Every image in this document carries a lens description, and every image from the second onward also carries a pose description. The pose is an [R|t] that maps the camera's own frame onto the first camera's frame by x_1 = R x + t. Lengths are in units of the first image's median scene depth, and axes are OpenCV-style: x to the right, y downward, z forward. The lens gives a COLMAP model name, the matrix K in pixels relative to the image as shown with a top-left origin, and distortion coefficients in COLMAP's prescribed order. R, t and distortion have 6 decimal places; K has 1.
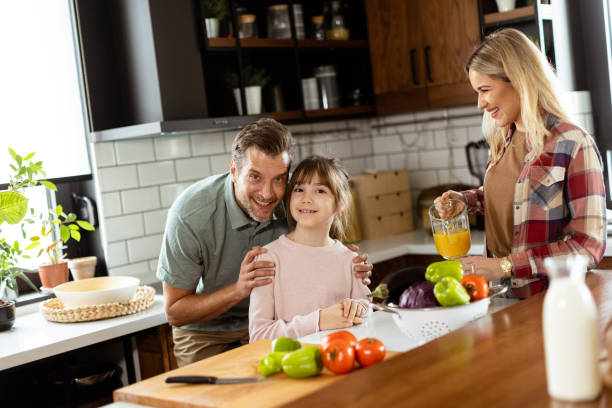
lens RADIAL K [[871.7, 0, 306.0], [0, 871.7, 204.0], [0, 0, 1]] dist [-0.005079, -0.001805]
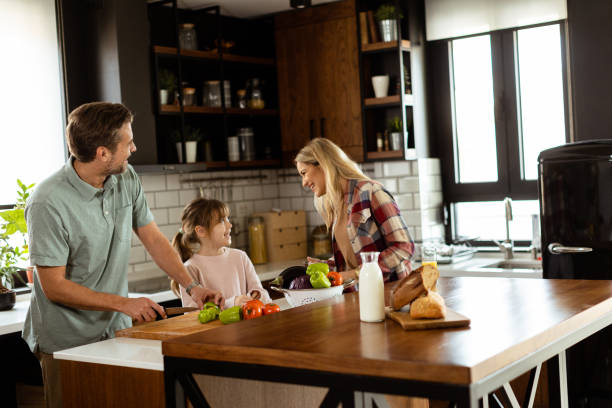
lens RADIAL K [[871.7, 0, 306.0], [0, 871.7, 204.0], [0, 0, 1]] dist [-0.005079, -0.001805]
pose [[0.993038, 0.049596, 0.106842, -0.022927], [-0.044382, 0.997730, -0.050643, 0.018840], [-0.109111, 0.045549, 0.992985, -0.320273]]
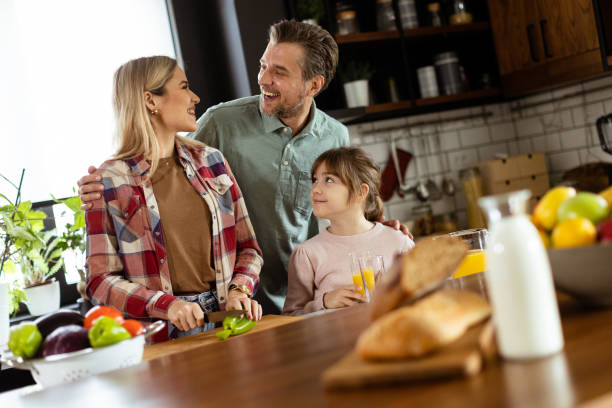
lens RADIAL K [[871.7, 0, 306.0], [0, 871.7, 204.0], [0, 0, 1]] dist [-0.005079, -0.001805]
pose [[0.940991, -0.053155, -0.334232, 0.205616], [0.052723, 0.998555, -0.010371, 0.015524], [0.334300, -0.007863, 0.942434, 0.017290]]
